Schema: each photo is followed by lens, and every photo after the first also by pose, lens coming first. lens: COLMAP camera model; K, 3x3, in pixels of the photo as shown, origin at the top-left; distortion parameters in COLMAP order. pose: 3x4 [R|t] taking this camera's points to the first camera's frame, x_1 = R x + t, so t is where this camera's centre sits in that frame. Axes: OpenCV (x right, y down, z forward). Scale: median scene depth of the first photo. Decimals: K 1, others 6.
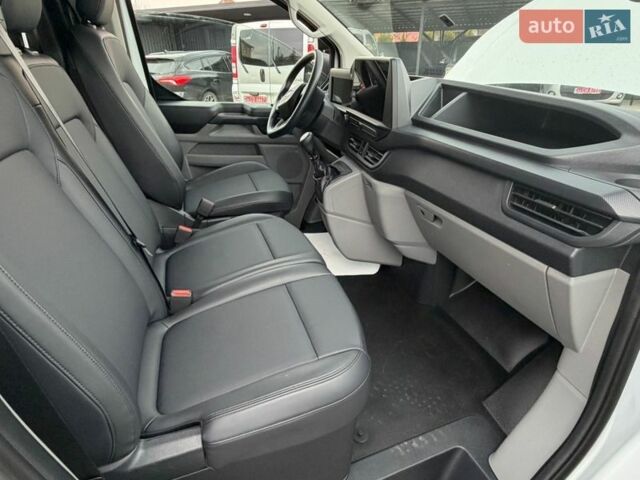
lens RADIAL K [[362.5, 0, 320.8], [0, 362.5, 238.1], [0, 0, 1]] dist [0.003399, -0.001758]
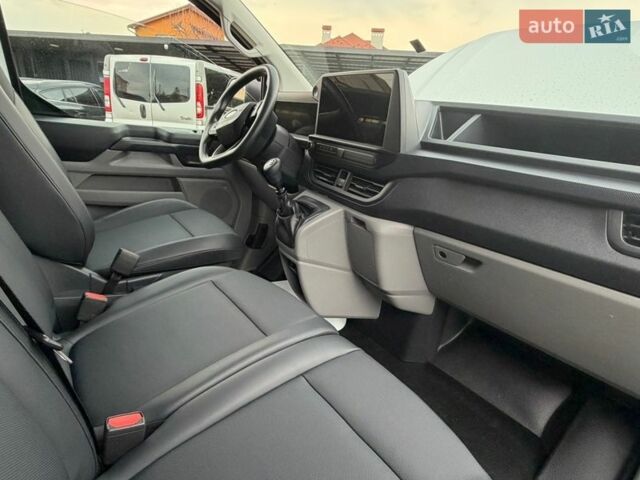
lens RADIAL K [[362.5, 0, 318.8], [0, 362.5, 241.5], [0, 0, 1]] dist [0.003399, -0.001758]
pose [[0.951573, -0.037142, 0.305171, -0.177840], [0.069529, 0.992955, -0.095951, -0.031407], [-0.299457, 0.112523, 0.947451, 0.238545]]
